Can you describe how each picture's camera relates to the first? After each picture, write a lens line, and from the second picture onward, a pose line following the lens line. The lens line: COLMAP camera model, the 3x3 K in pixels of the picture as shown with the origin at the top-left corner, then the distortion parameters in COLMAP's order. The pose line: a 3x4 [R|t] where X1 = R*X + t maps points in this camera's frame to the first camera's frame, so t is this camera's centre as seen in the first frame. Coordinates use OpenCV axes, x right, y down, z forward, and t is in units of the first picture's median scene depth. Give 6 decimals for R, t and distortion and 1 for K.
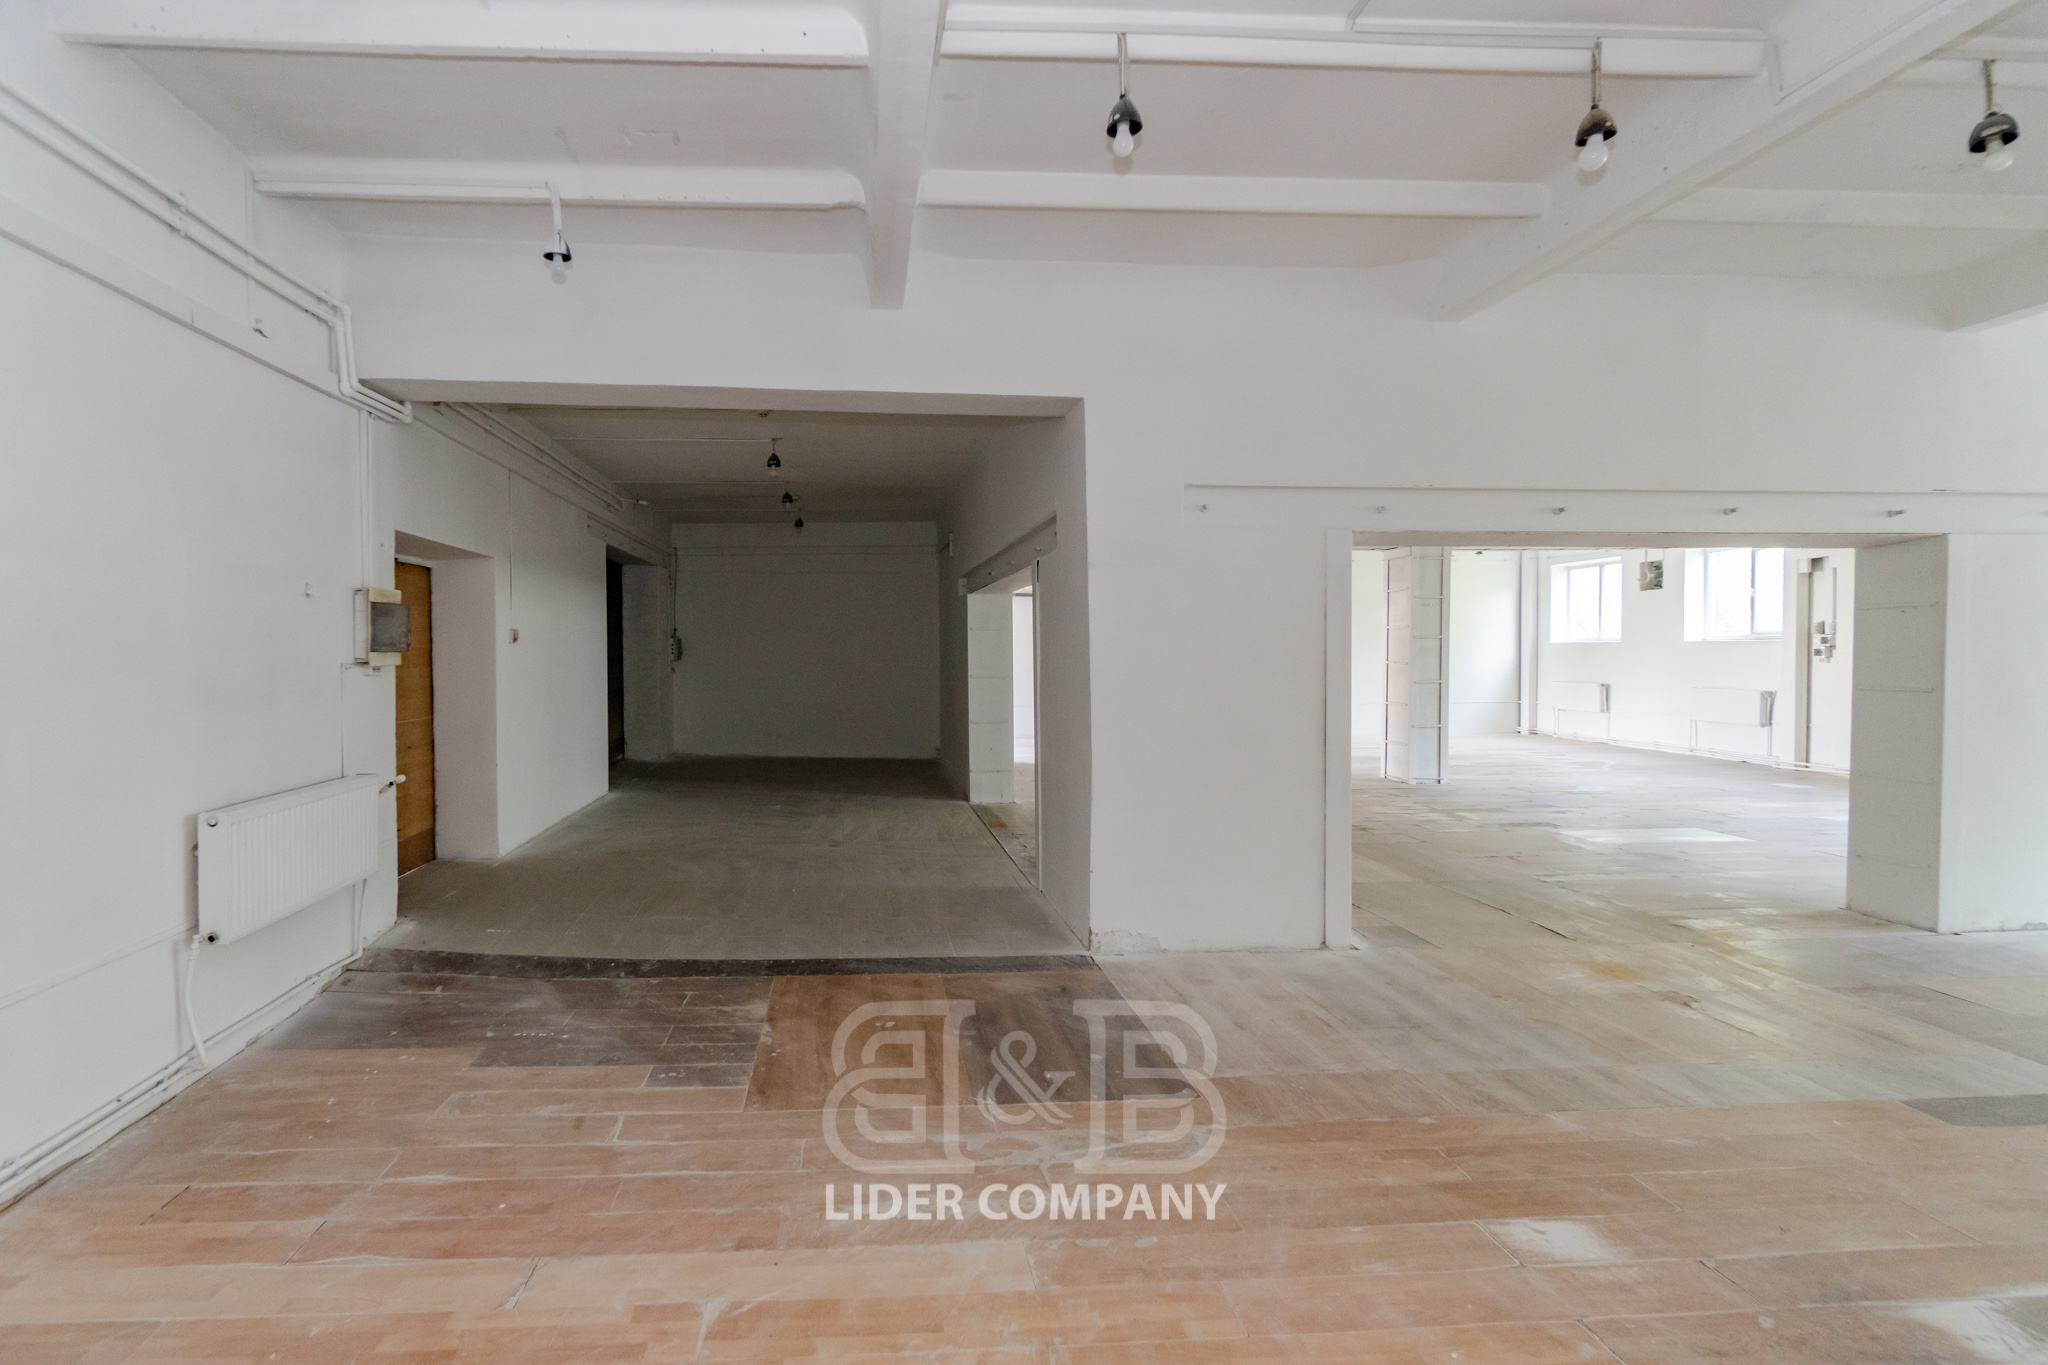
lens RADIAL K [[920.3, 0, 1024.0], [0, 920.3, 682.5], [0, 0, 1]] dist [-0.001688, -0.000135]
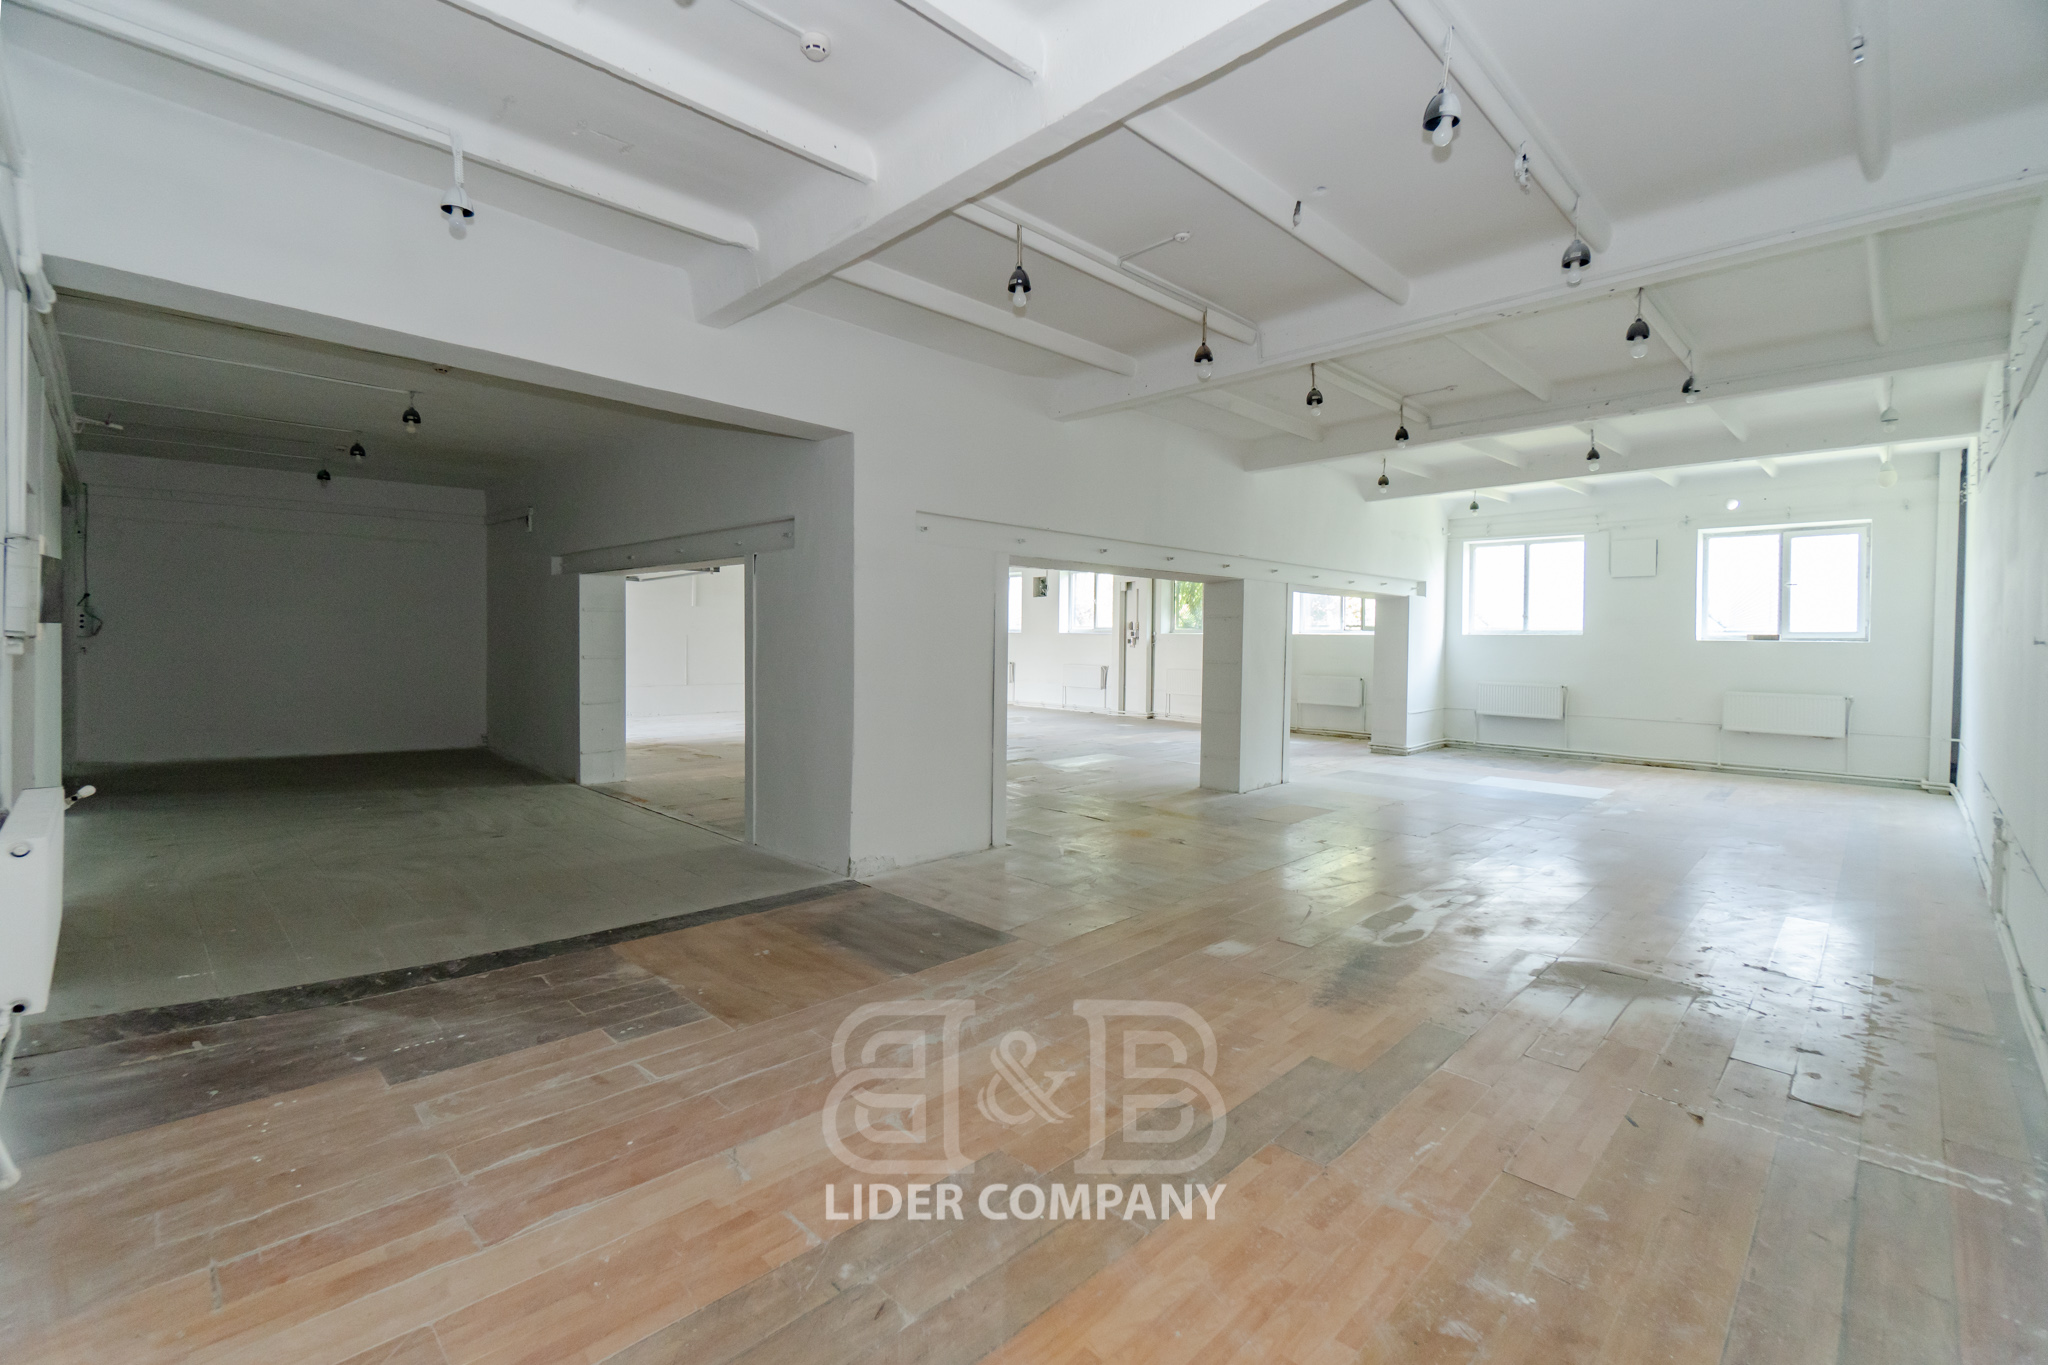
lens RADIAL K [[894.2, 0, 1024.0], [0, 894.2, 667.0], [0, 0, 1]] dist [-0.007501, -0.000021]
pose [[0.742958, -0.009339, 0.669273, -0.566288], [0.008101, 0.999955, 0.004961, 0.004967], [-0.669289, 0.001737, 0.743000, -0.055424]]
